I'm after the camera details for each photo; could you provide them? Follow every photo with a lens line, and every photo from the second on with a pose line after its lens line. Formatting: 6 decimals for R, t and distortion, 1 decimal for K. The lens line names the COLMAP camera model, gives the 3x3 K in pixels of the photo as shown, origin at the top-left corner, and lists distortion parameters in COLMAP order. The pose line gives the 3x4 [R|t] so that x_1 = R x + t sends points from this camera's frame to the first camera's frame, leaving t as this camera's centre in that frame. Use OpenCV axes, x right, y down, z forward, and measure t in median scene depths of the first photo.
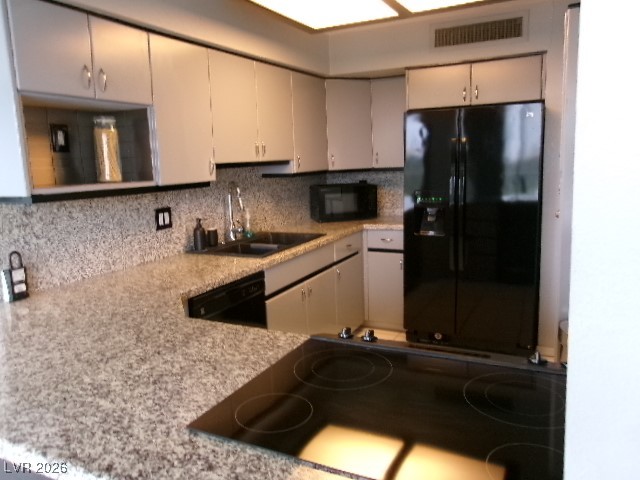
lens RADIAL K [[493.4, 0, 315.1], [0, 493.4, 239.9], [0, 0, 1]] dist [-0.027737, 0.048344]
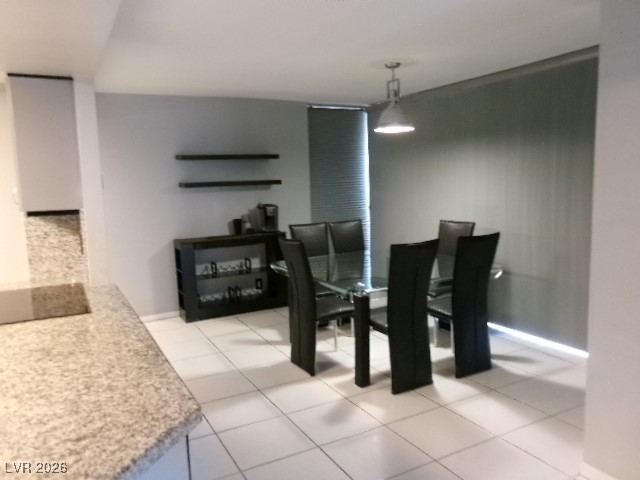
lens RADIAL K [[493.4, 0, 319.1], [0, 493.4, 238.7], [0, 0, 1]] dist [-0.027737, 0.048344]
pose [[-0.821245, -0.008679, 0.570510, -0.957189], [0.142022, 0.965305, 0.219125, -0.112508], [-0.552618, 0.260980, -0.791520, 0.845394]]
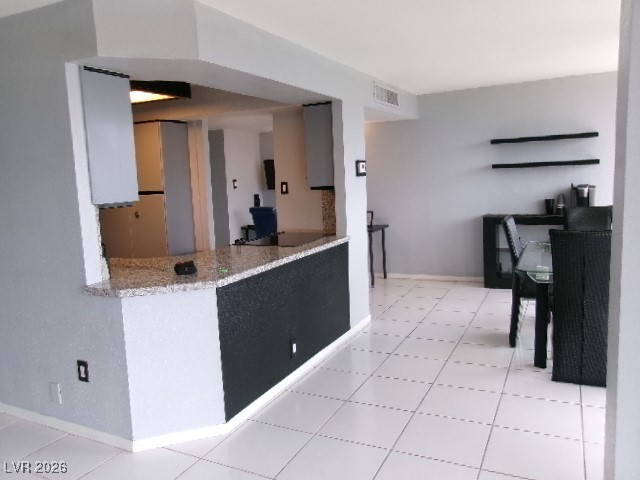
lens RADIAL K [[493.4, 0, 319.4], [0, 493.4, 238.5], [0, 0, 1]] dist [-0.027737, 0.048344]
pose [[-0.009396, -0.094784, 0.995453, -1.655524], [0.193971, 0.976416, 0.094803, -0.003168], [-0.980962, 0.193980, 0.009211, 0.306157]]
